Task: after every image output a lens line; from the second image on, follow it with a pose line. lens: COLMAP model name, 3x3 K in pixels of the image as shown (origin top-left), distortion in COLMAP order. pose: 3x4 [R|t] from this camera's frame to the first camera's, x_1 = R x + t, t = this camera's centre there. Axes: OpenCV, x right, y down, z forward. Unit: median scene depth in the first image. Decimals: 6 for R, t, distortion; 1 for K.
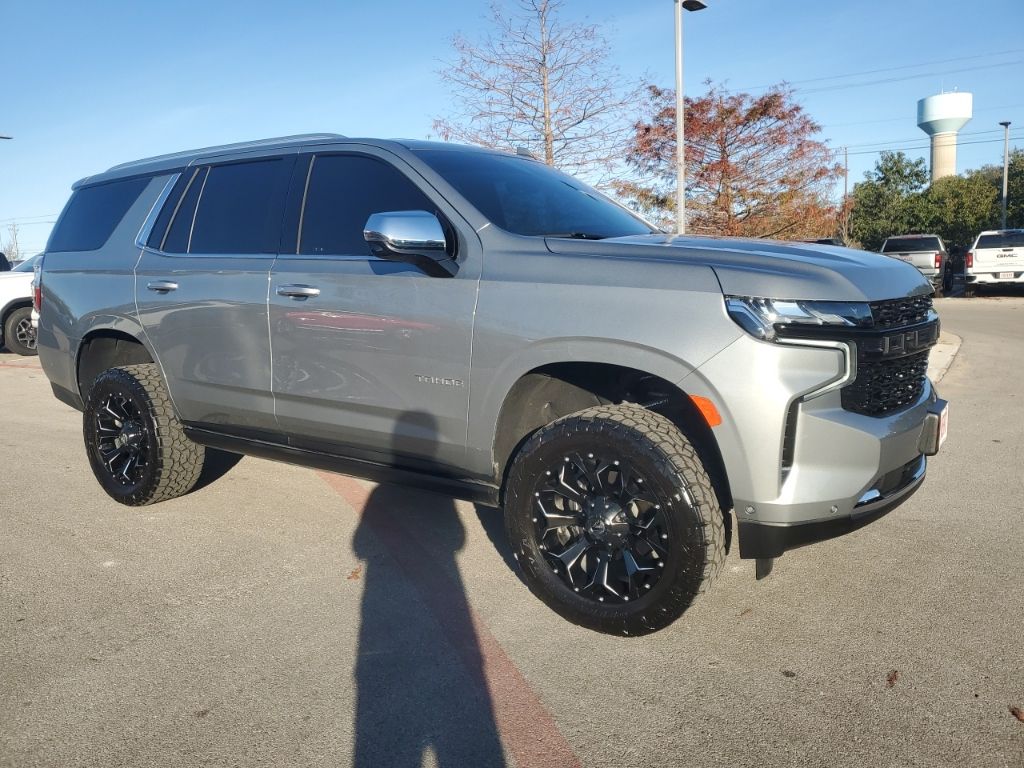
lens RADIAL K [[816.1, 0, 510.9], [0, 816.1, 387.2], [0, 0, 1]] dist [0.038897, -0.010846]
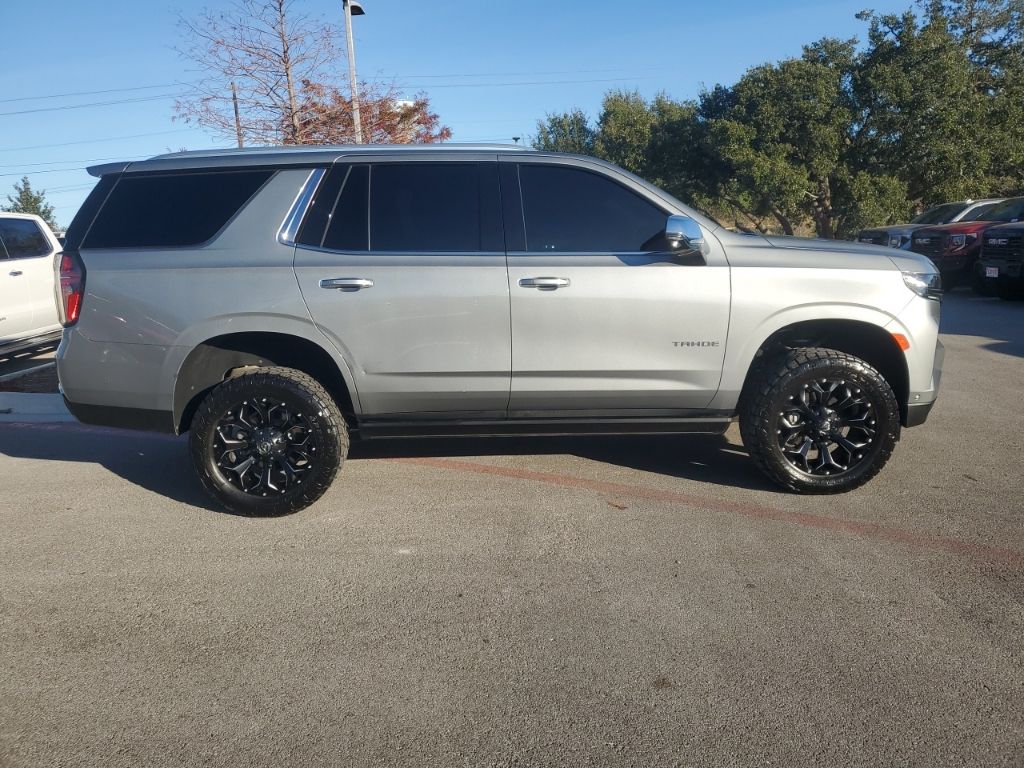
lens RADIAL K [[781.2, 0, 526.7], [0, 781.2, 377.0], [0, 0, 1]] dist [0.020537, 0.005357]
pose [[0.799203, -0.114112, 0.590130, -0.915470], [0.101101, 0.993346, 0.055162, -0.045034], [-0.592498, 0.015577, 0.805421, 0.114680]]
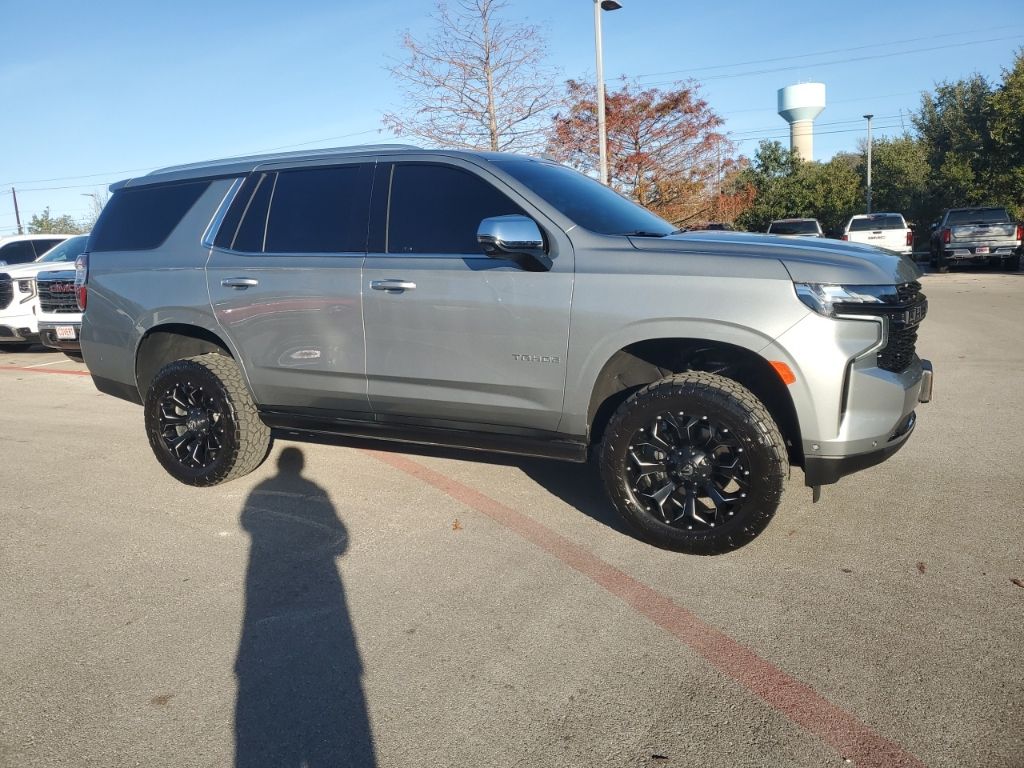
lens RADIAL K [[816.1, 0, 507.0], [0, 816.1, 393.5], [0, 0, 1]] dist [0.038897, -0.010846]
pose [[0.989432, -0.039590, 0.139490, -0.256002], [0.035926, 0.998943, 0.028684, 0.006541], [-0.140478, -0.023370, 0.989808, -0.148683]]
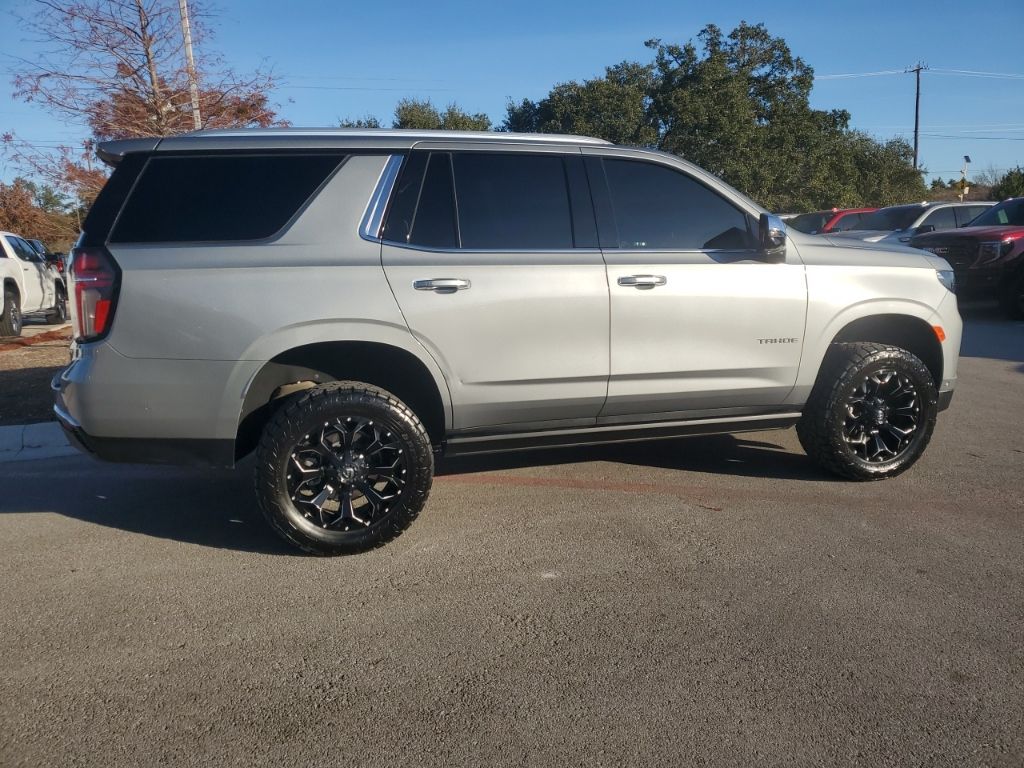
lens RADIAL K [[781.2, 0, 528.9], [0, 781.2, 378.4], [0, 0, 1]] dist [0.020537, 0.005357]
pose [[0.603390, -0.136810, 0.785623, -1.166129], [0.126576, 0.989115, 0.075032, -0.081733], [-0.787337, 0.054167, 0.614139, 0.452928]]
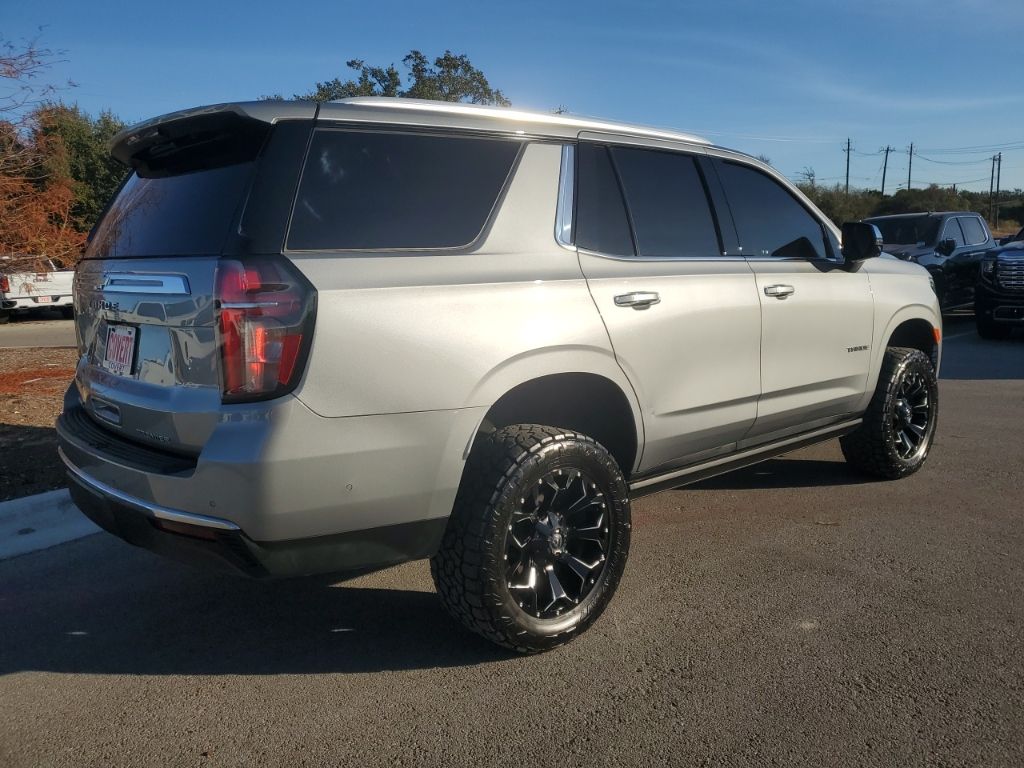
lens RADIAL K [[781.2, 0, 519.0], [0, 781.2, 373.7], [0, 0, 1]] dist [0.020537, 0.005357]
pose [[0.245025, -0.137435, 0.959726, -1.270747], [0.163982, 0.981514, 0.098689, -0.160879], [-0.955548, 0.133197, 0.263032, 1.028083]]
